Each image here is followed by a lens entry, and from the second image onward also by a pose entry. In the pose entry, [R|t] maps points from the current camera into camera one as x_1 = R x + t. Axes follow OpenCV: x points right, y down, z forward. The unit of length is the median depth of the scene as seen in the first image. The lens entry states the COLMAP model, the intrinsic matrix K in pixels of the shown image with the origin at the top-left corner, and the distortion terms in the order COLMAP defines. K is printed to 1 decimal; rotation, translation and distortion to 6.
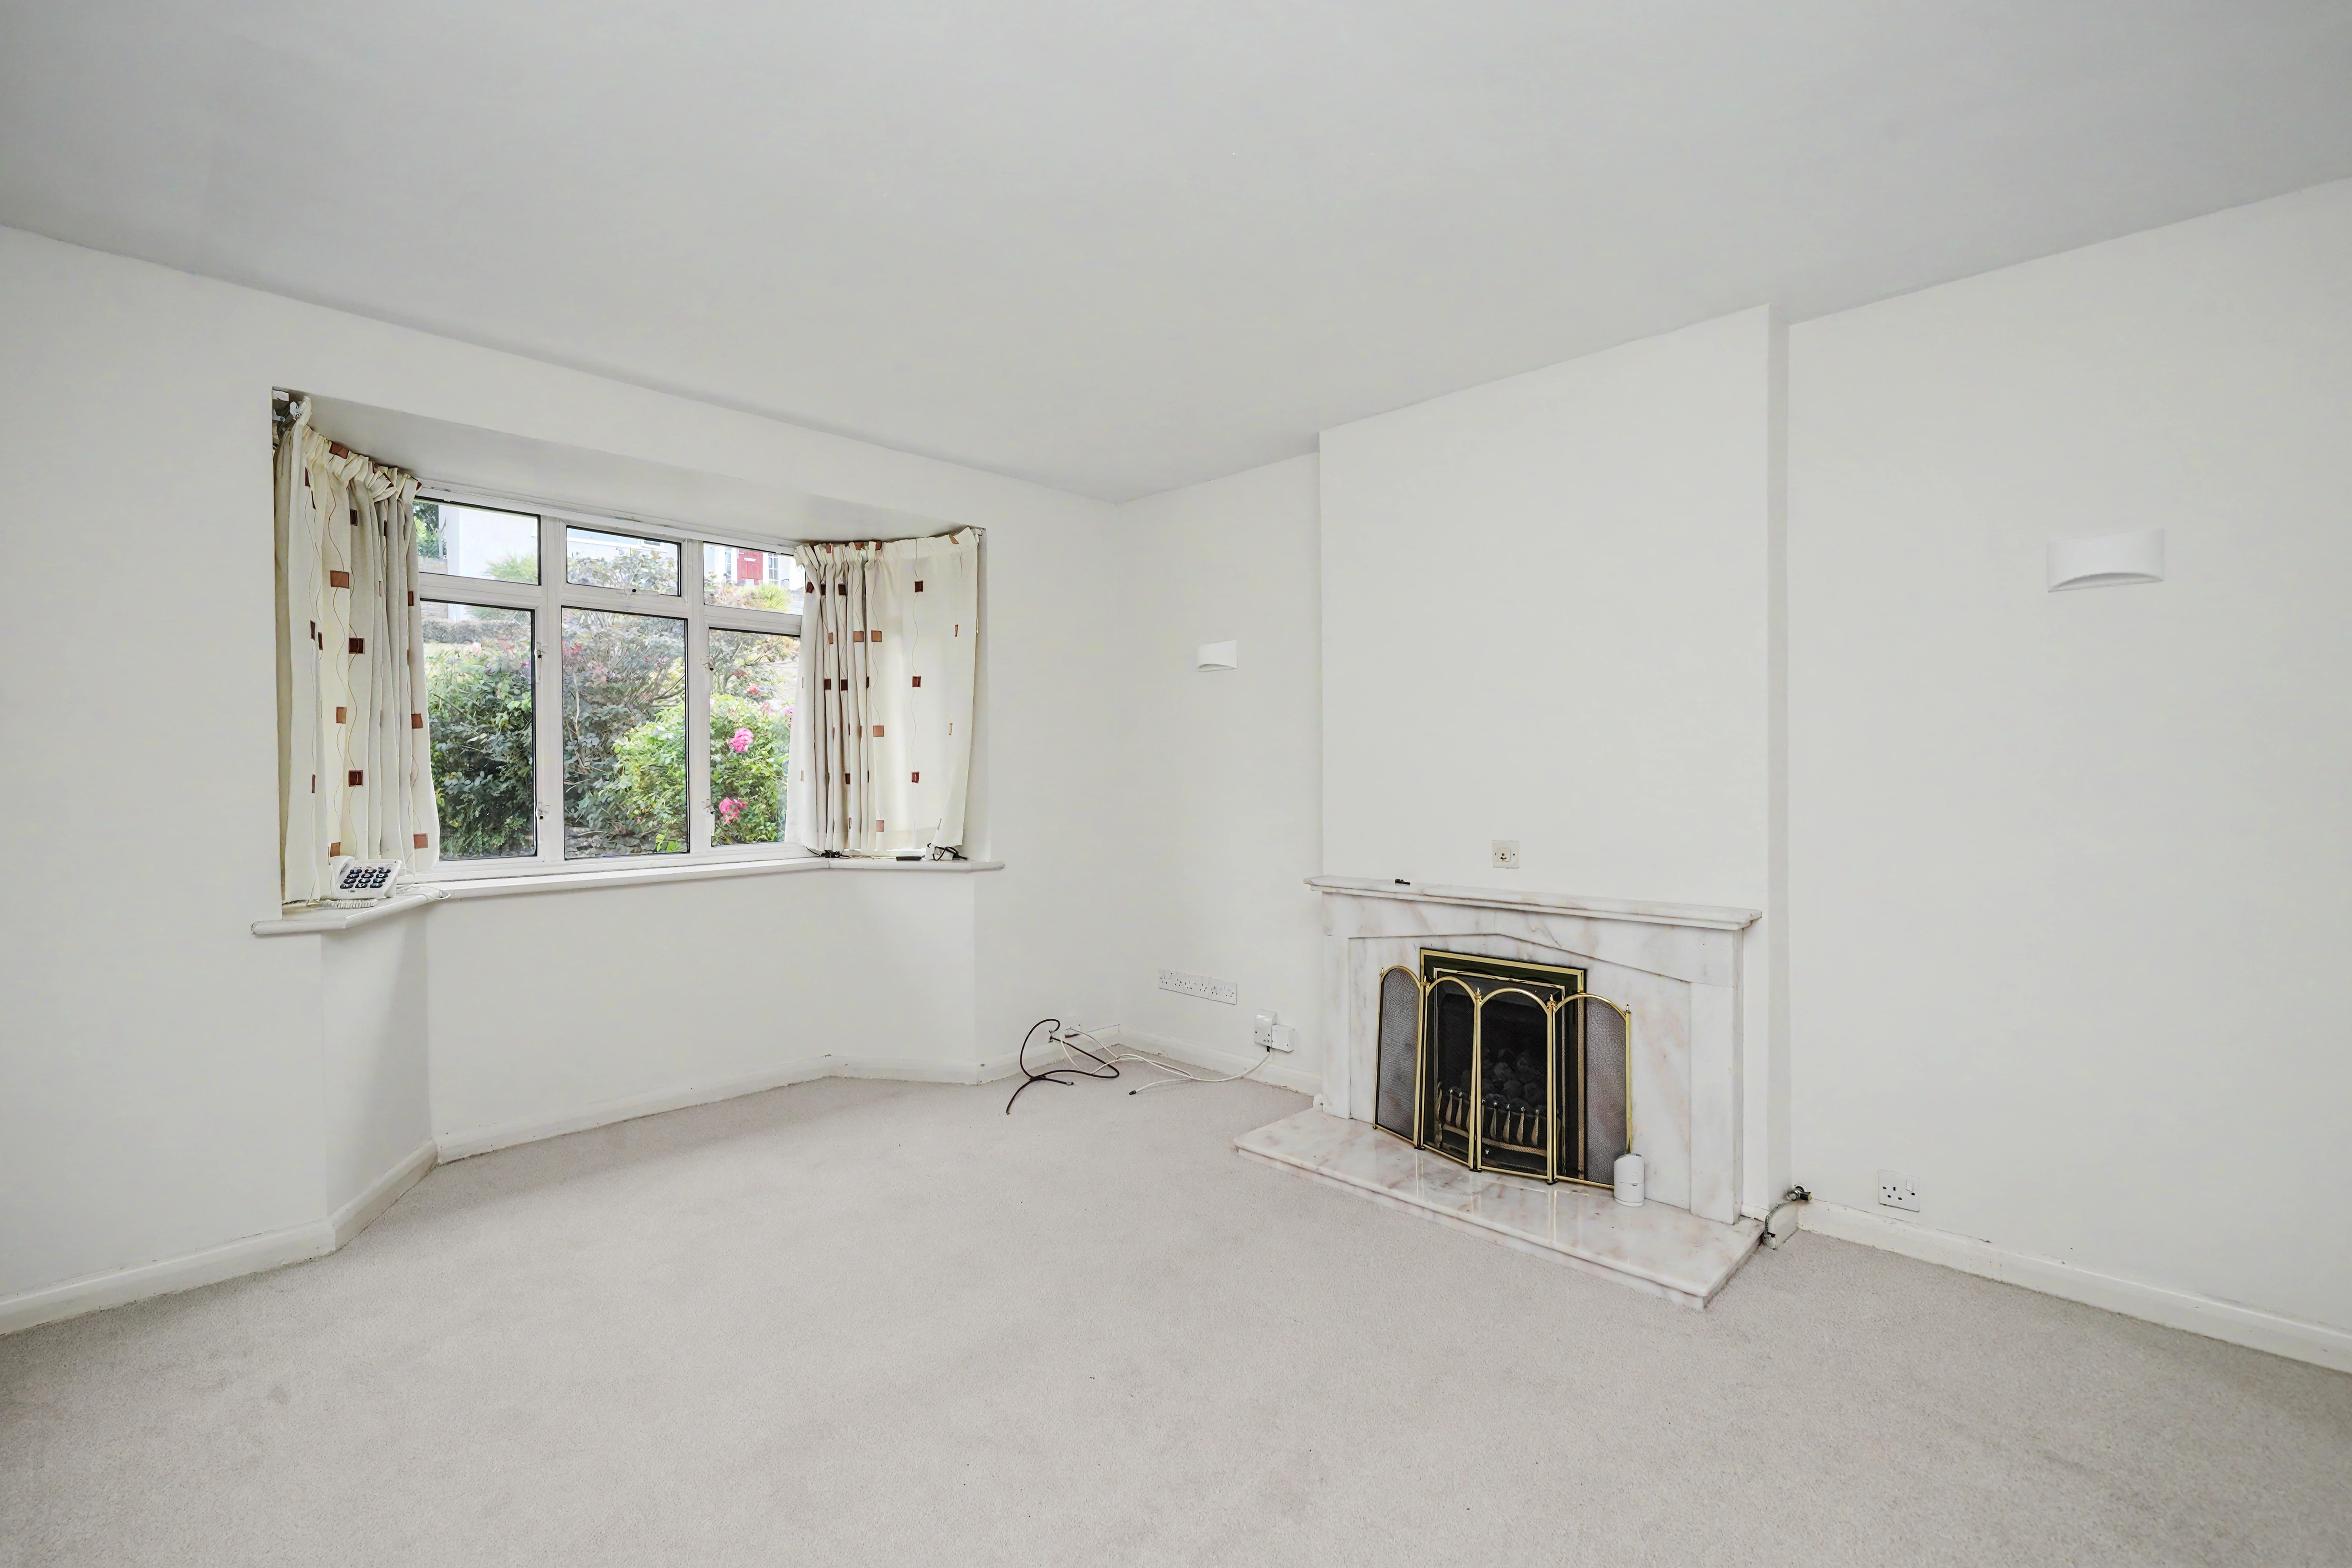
lens RADIAL K [[1027.0, 0, 1176.0], [0, 1027.0, 784.0], [0, 0, 1]] dist [-0.000352, -0.000033]
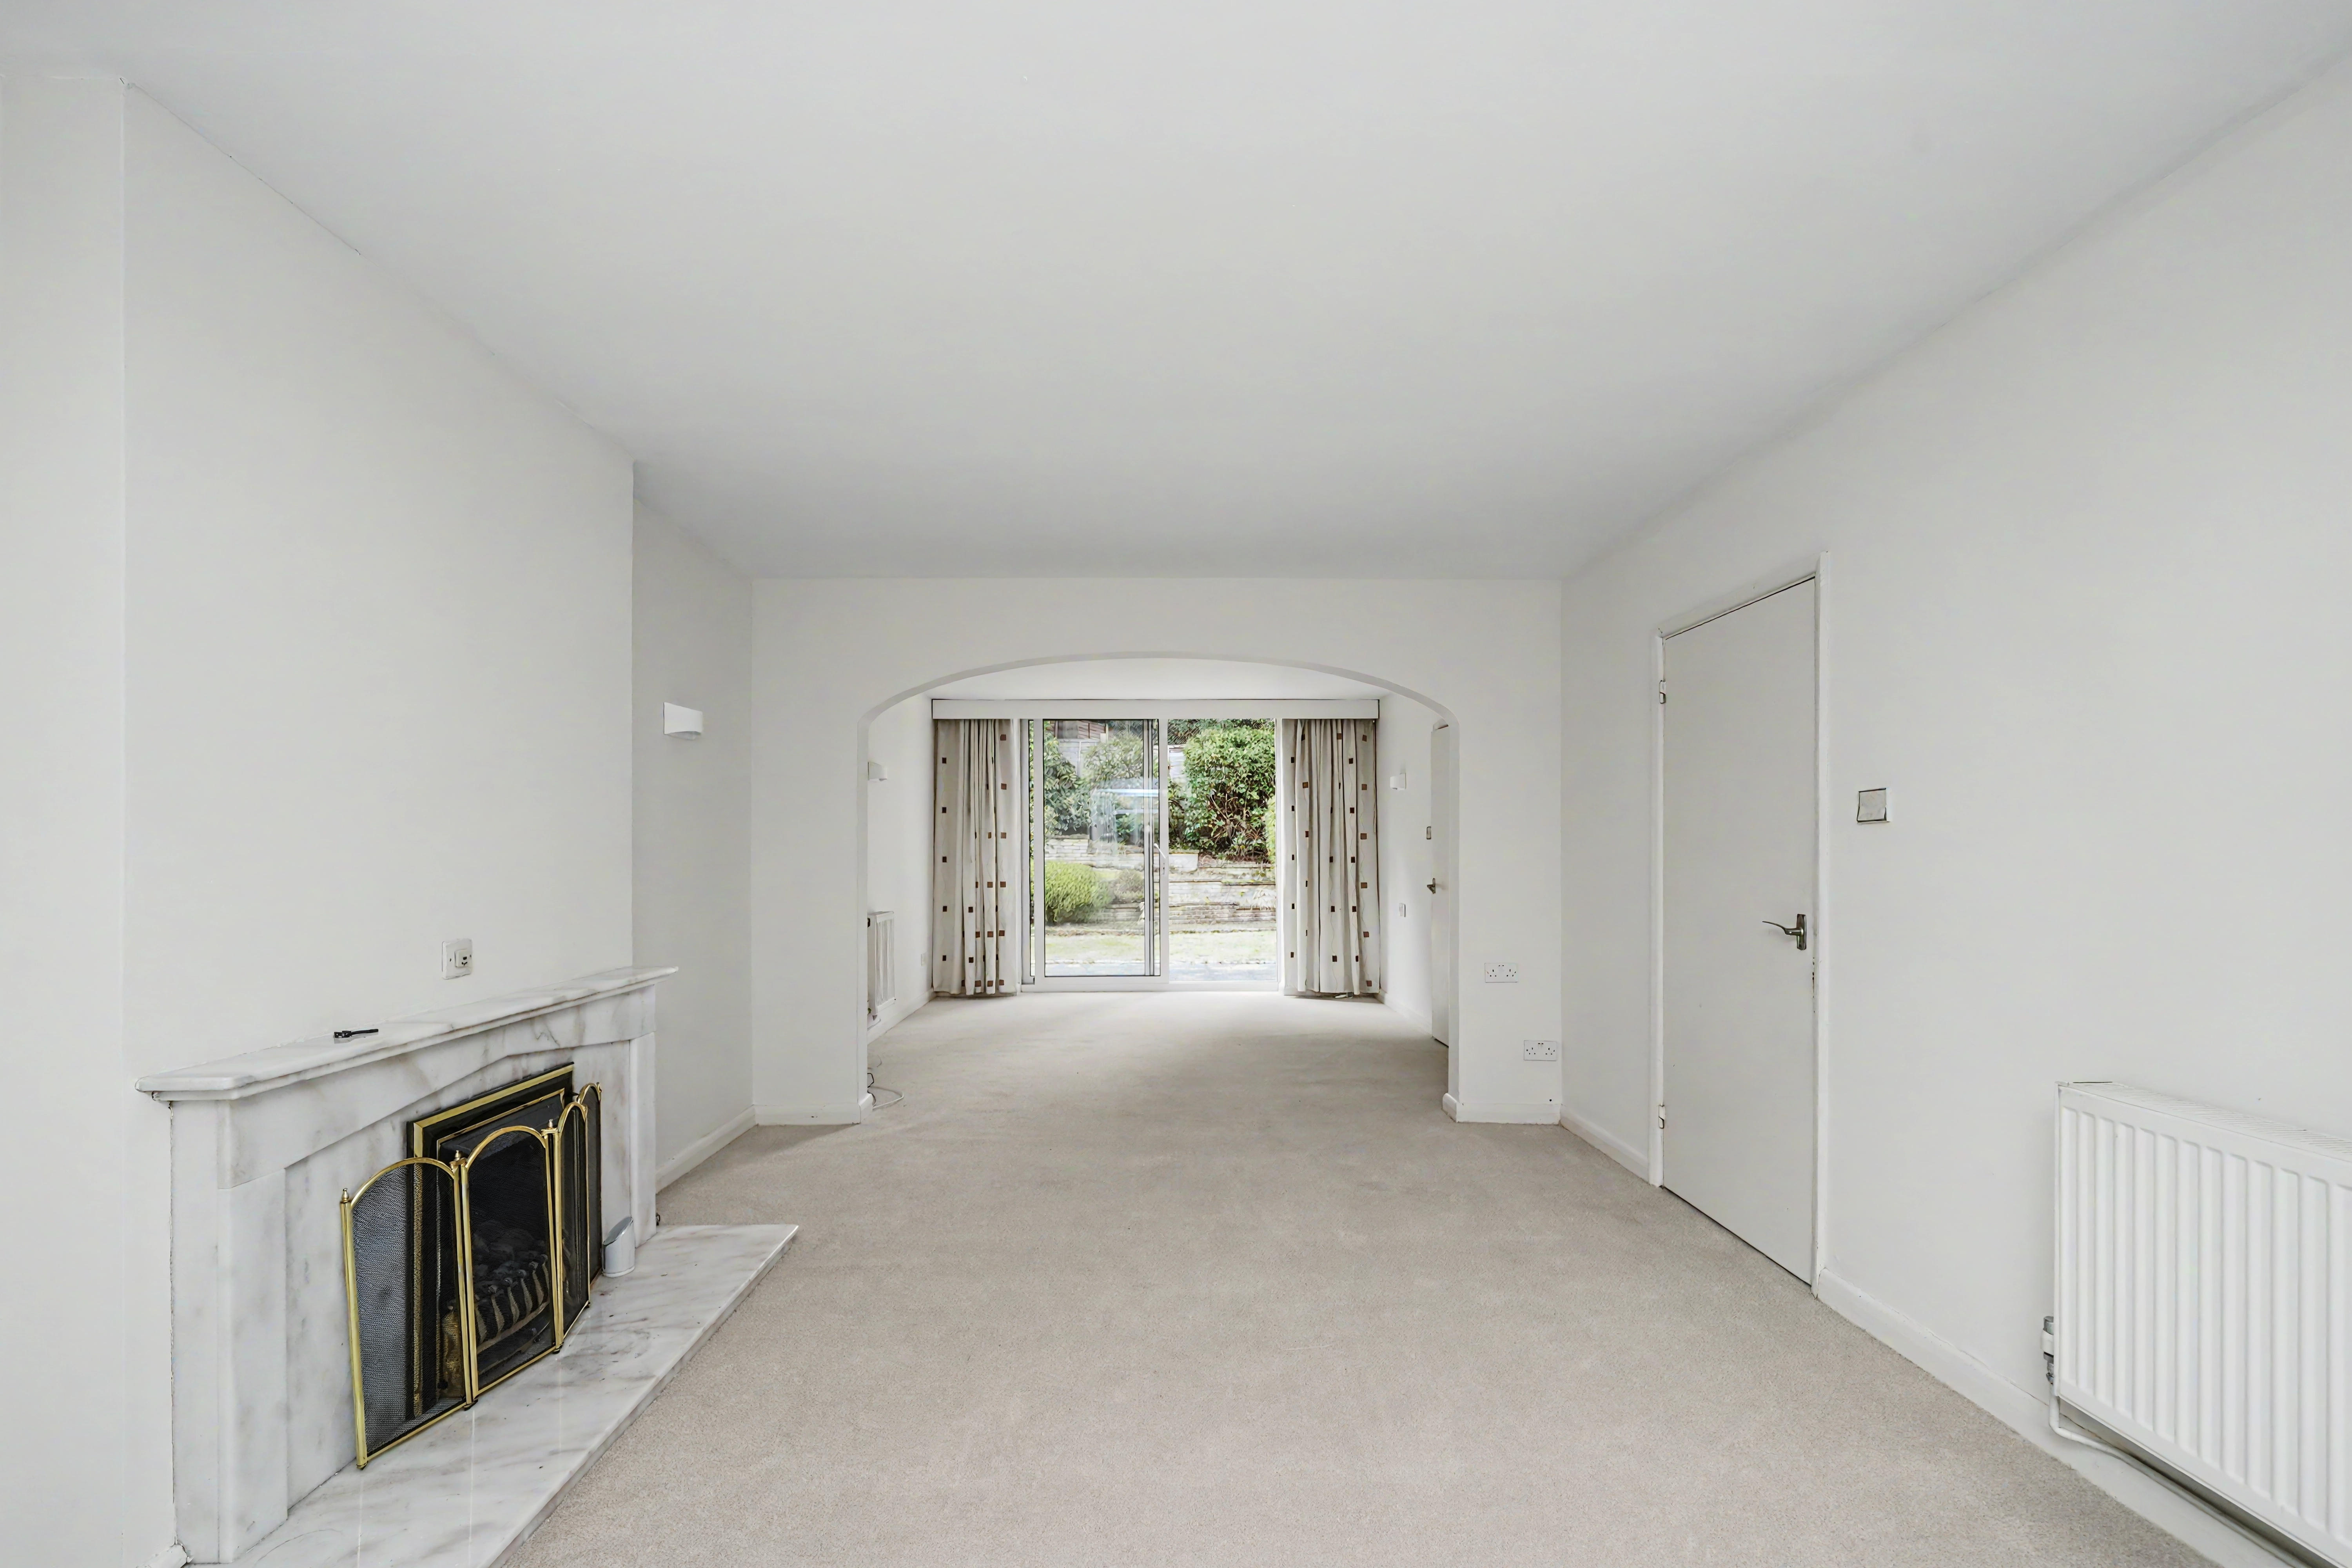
lens RADIAL K [[885.7, 0, 1176.8], [0, 885.7, 847.0], [0, 0, 1]] dist [-0.000852, -0.000097]
pose [[-0.695841, 0.002269, 0.718192, -0.508806], [0.012562, 0.999880, 0.009012, -0.012944], [-0.718086, 0.015293, -0.695786, 1.072116]]
